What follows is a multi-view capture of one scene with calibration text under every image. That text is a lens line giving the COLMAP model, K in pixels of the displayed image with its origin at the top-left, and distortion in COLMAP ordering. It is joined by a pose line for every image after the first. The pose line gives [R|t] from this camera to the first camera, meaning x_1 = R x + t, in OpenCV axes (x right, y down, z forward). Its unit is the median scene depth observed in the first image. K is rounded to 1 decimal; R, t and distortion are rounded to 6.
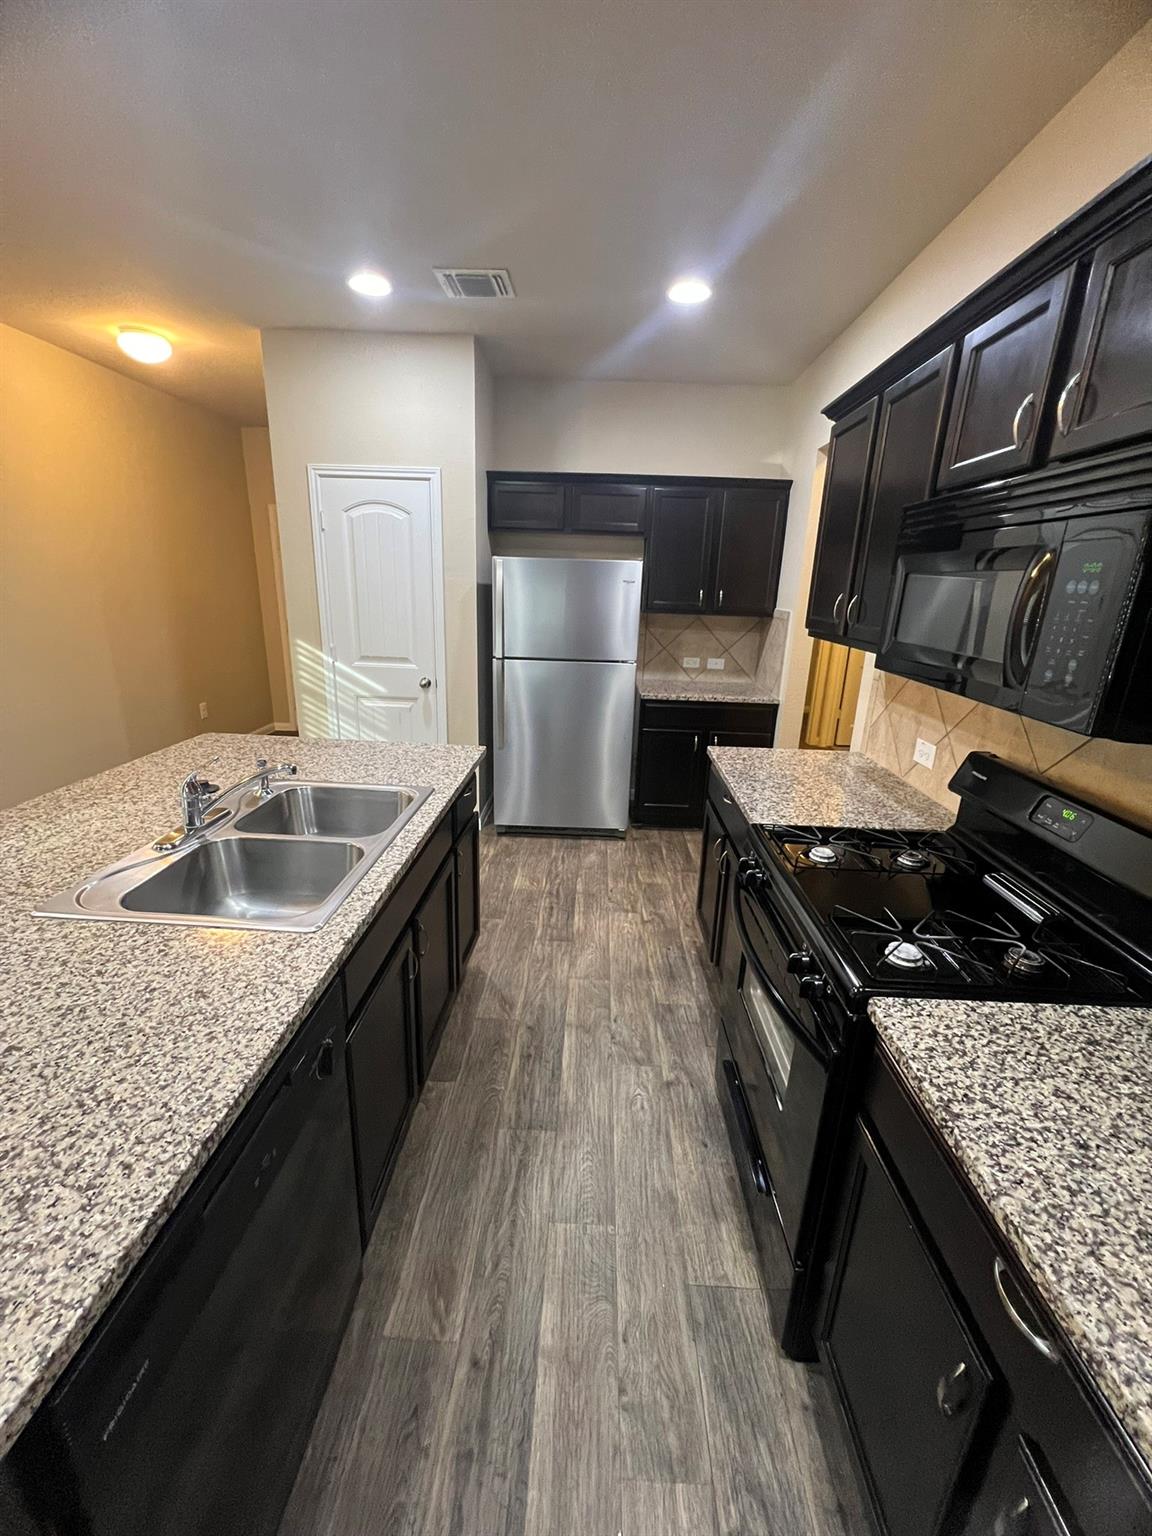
lens RADIAL K [[624.0, 0, 569.0], [0, 624.0, 768.6], [0, 0, 1]] dist [0.007674, 0.000527]
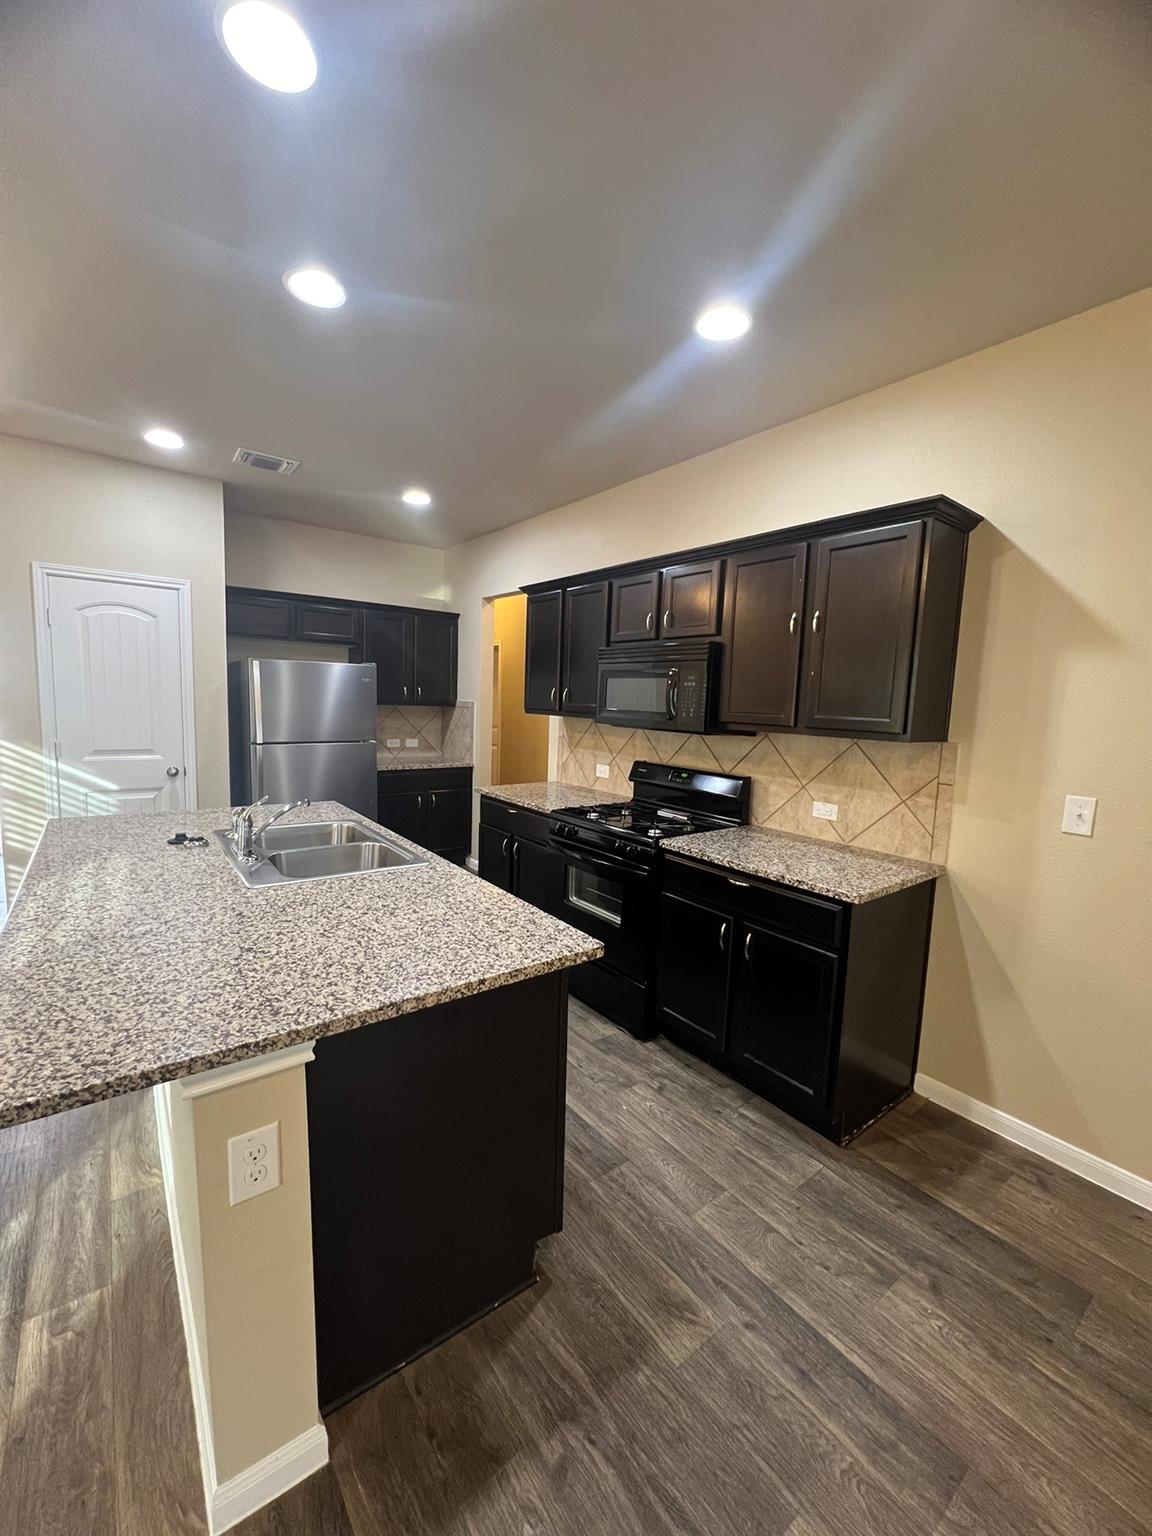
lens RADIAL K [[618.0, 0, 583.8], [0, 618.0, 767.0], [0, 0, 1]] dist [0.003592, 0.000699]
pose [[0.770474, -0.078399, 0.632632, -0.363723], [0.174845, 0.980339, -0.091454, 0.069759], [-0.613025, 0.181076, 0.769033, -0.216737]]
